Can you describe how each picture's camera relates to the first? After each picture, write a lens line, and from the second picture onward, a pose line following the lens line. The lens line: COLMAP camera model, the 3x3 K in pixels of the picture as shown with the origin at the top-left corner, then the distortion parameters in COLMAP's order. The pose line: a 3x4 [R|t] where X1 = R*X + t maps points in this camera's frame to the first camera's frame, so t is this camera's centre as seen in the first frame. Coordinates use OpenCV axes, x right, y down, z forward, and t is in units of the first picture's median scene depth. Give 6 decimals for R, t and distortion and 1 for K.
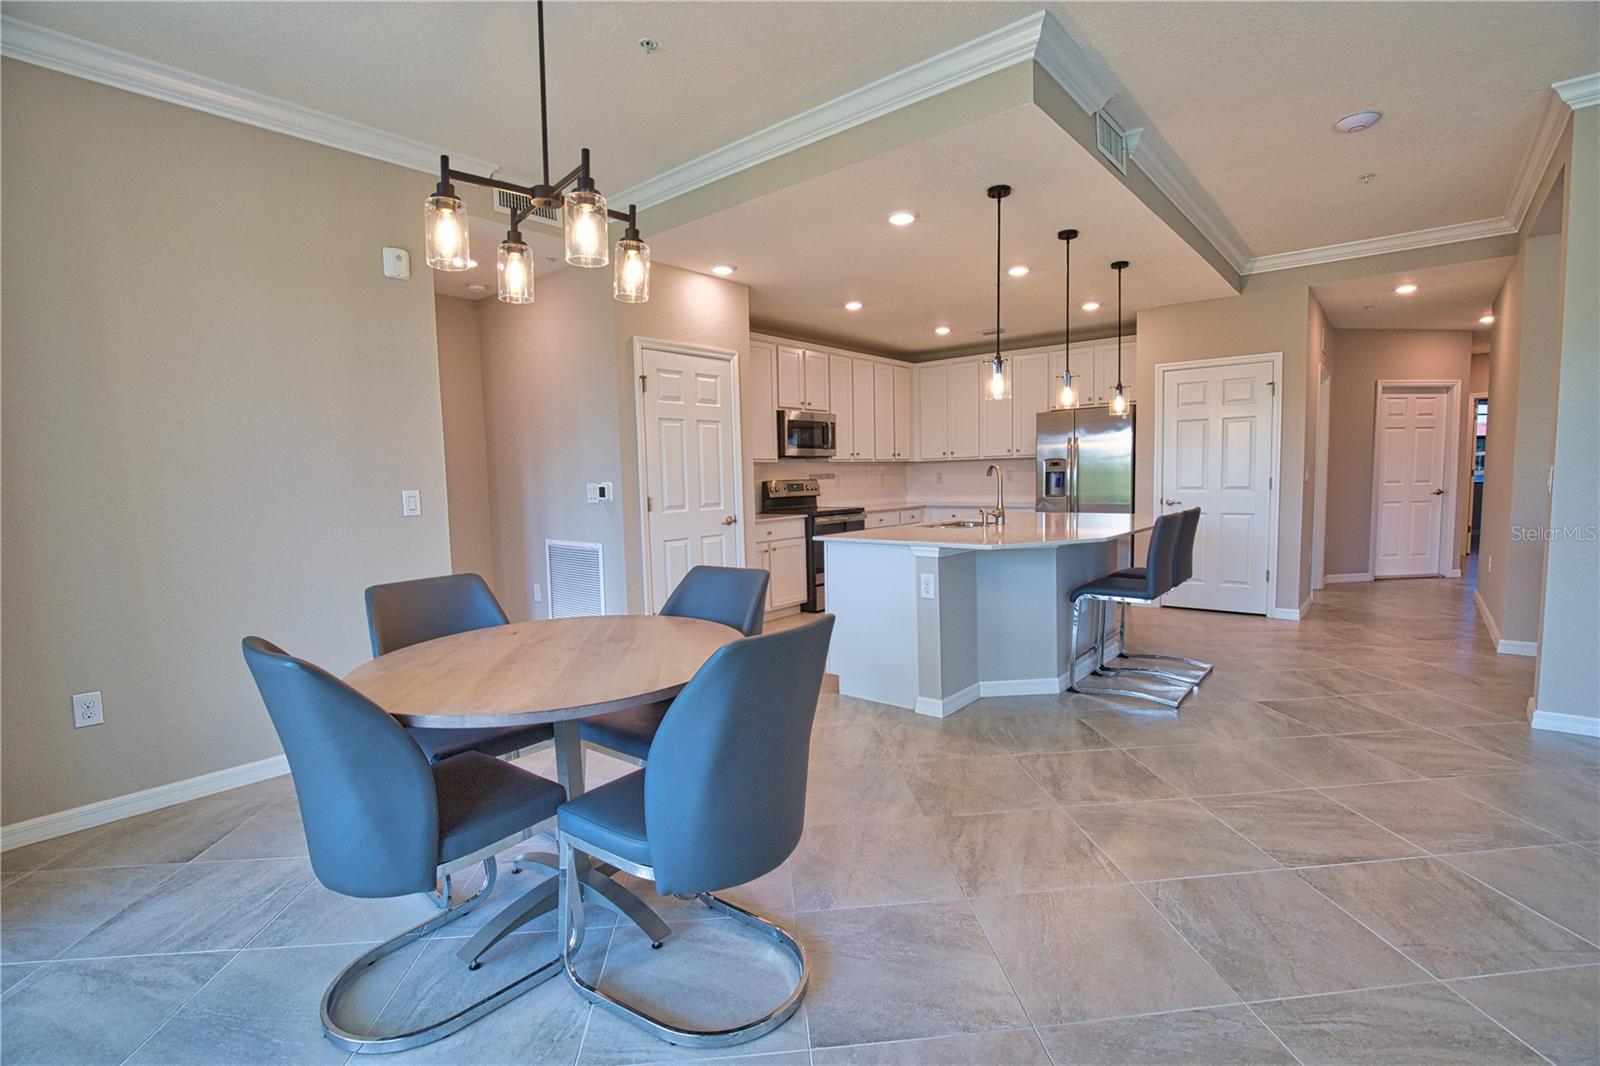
lens RADIAL K [[733.1, 0, 807.0], [0, 733.1, 540.9], [0, 0, 1]] dist [-0.031033, 0.002010]
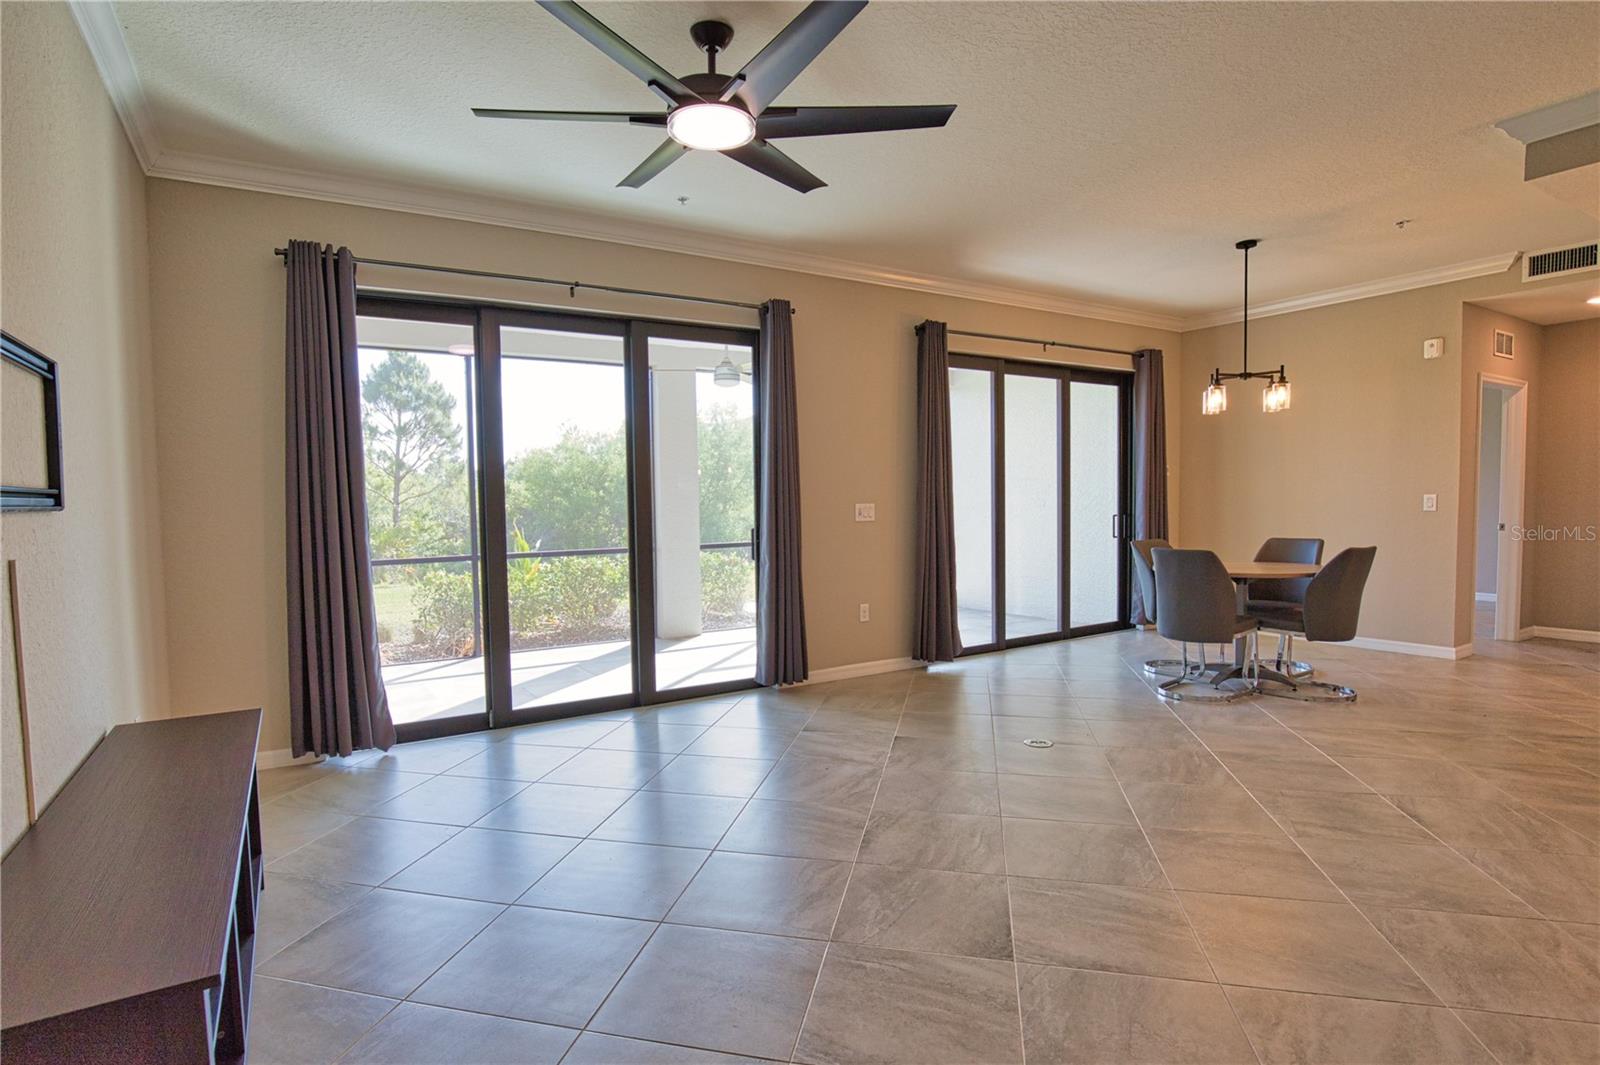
lens RADIAL K [[799.9, 0, 775.4], [0, 799.9, 537.6], [0, 0, 1]] dist [-0.015123, -0.000186]
pose [[-0.317277, 0.077166, -0.945188, 0.901516], [-0.064079, 0.992662, 0.102552, -0.037273], [0.946165, 0.093104, -0.310004, 0.132255]]
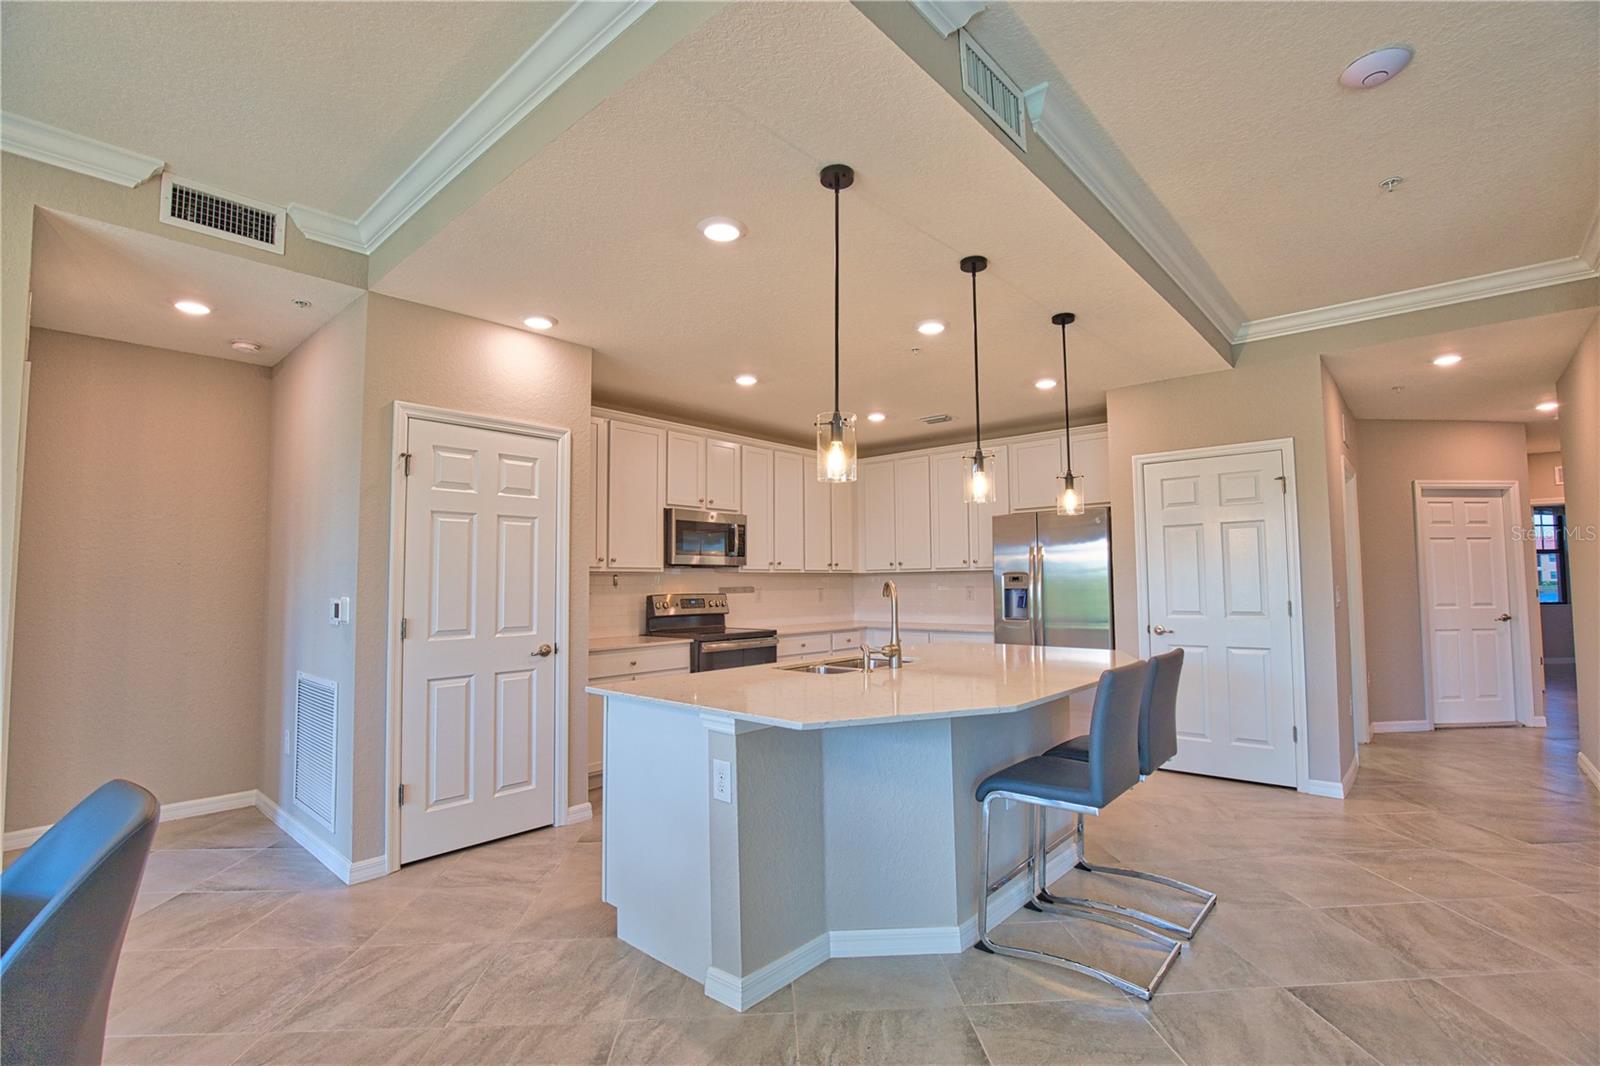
lens RADIAL K [[732.6, 0, 803.9], [0, 732.6, 537.8], [0, 0, 1]] dist [-0.035571, 0.005210]
pose [[0.999470, 0.013483, -0.029617, 0.156417], [-0.017794, 0.988452, -0.150484, -0.030118], [0.027246, 0.150931, 0.988169, 0.234009]]
